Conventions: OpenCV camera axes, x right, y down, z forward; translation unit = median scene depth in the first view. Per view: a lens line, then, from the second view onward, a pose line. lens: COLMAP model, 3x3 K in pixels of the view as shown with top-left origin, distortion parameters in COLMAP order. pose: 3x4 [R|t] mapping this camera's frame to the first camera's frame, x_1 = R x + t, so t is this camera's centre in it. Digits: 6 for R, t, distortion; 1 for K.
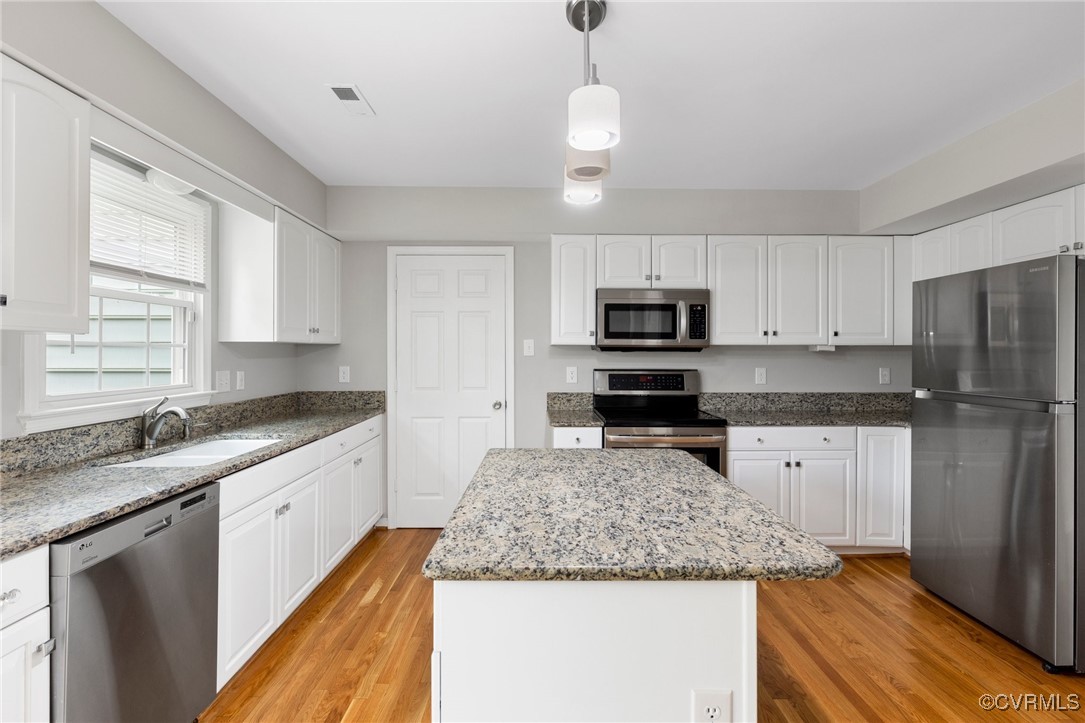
lens RADIAL K [[522.7, 0, 544.4], [0, 522.7, 352.1], [0, 0, 1]] dist [-0.007819, -0.000085]
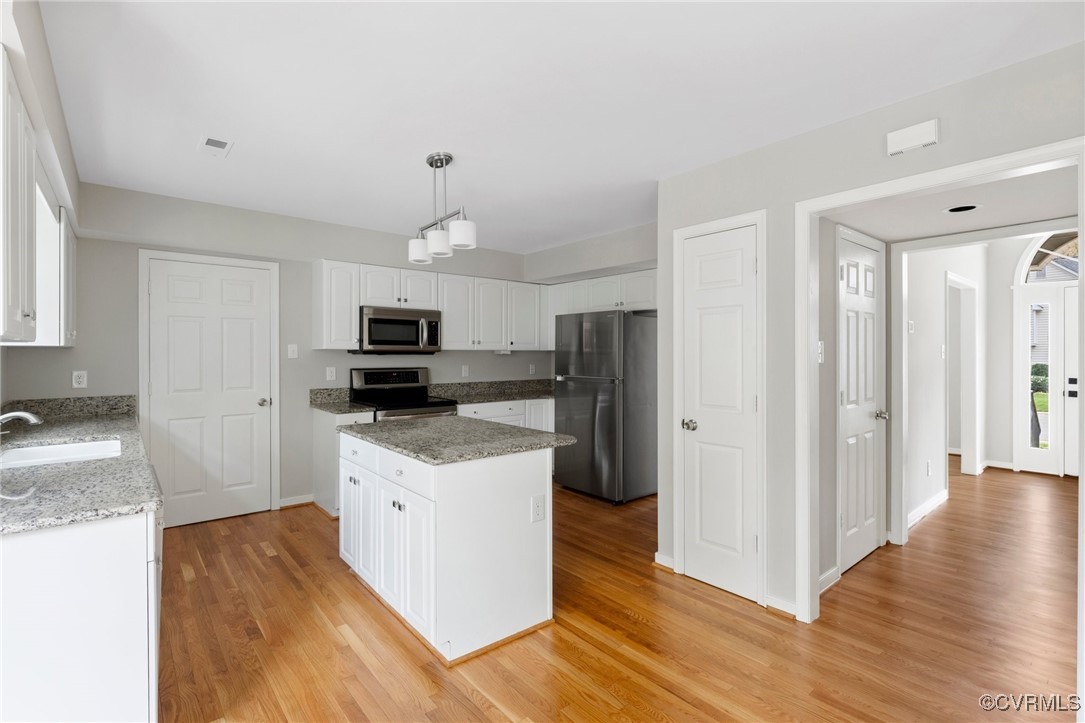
lens RADIAL K [[500.5, 0, 550.6], [0, 500.5, 349.5], [0, 0, 1]] dist [-0.007874, 0.000201]
pose [[0.763927, 0.004770, 0.645285, -0.343182], [-0.001083, 0.999981, -0.006110, -0.006842], [-0.645302, 0.003968, 0.763918, -0.248203]]
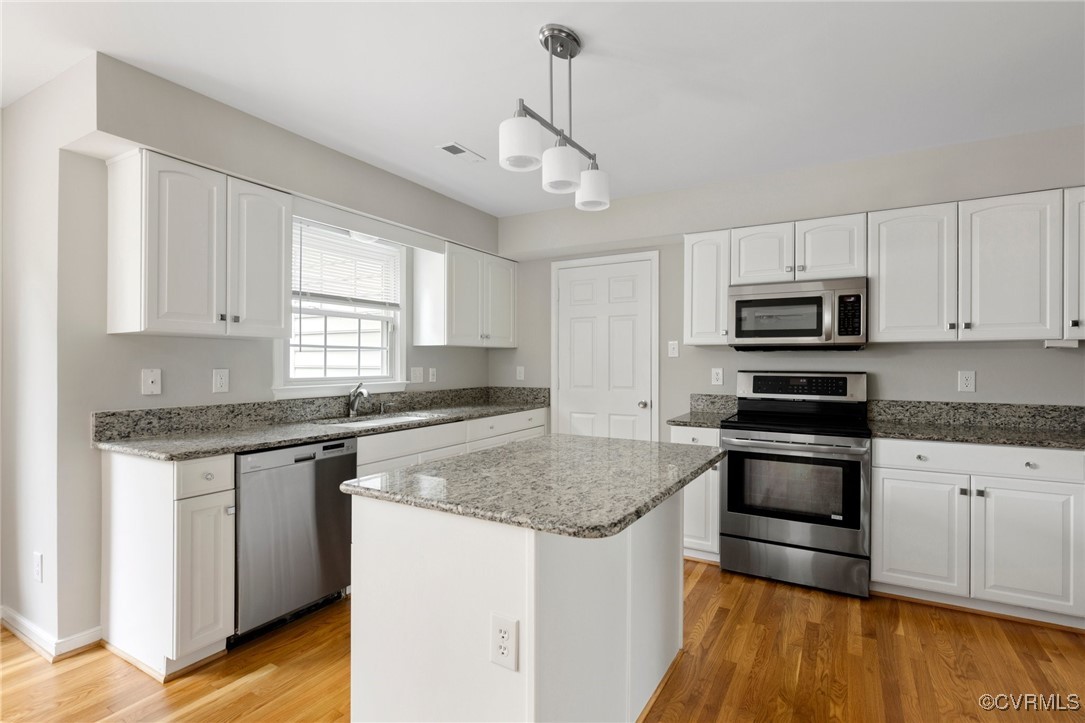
lens RADIAL K [[522.7, 0, 544.5], [0, 522.7, 363.1], [0, 0, 1]] dist [-0.007819, -0.000085]
pose [[0.857550, 0.000833, -0.514400, 0.305969], [0.000311, 0.999998, 0.002138, 0.018582], [0.514400, -0.001993, 0.857548, 0.003942]]
